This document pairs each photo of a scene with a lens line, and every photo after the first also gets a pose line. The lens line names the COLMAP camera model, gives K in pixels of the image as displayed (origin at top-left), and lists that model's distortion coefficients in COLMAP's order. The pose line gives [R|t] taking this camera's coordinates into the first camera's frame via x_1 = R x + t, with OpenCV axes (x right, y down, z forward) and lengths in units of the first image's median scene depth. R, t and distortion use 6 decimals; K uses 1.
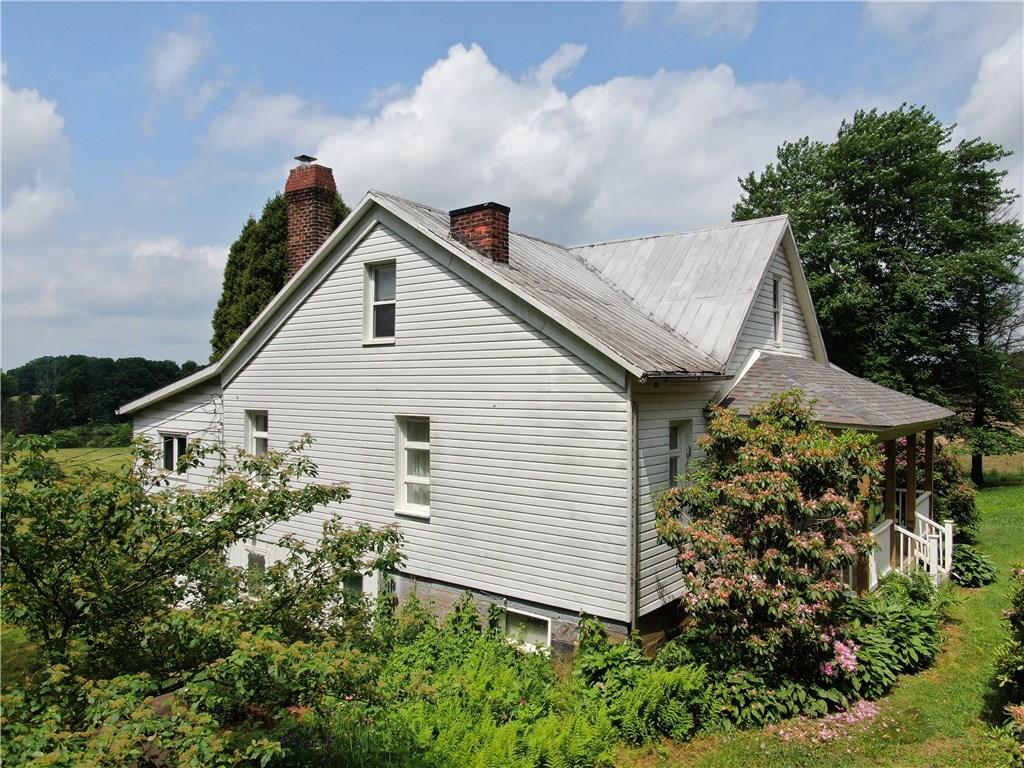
lens RADIAL K [[732.4, 0, 512.0], [0, 732.4, 384.3], [0, 0, 1]] dist [0.002943, -0.001491]
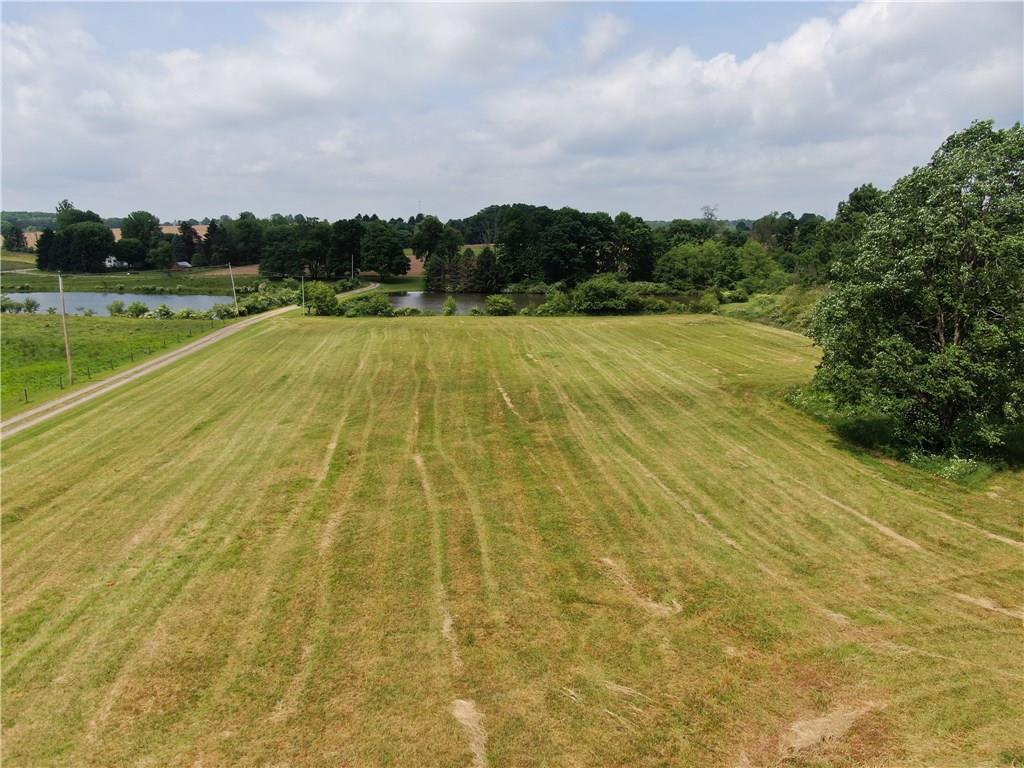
lens RADIAL K [[732.4, 0, 514.2], [0, 732.4, 383.7], [0, 0, 1]] dist [0.002943, -0.001491]
pose [[0.855699, 0.106155, -0.506468, -0.093843], [0.001834, 0.978104, 0.208108, -0.015140], [0.517470, -0.179007, 0.836768, 0.175192]]
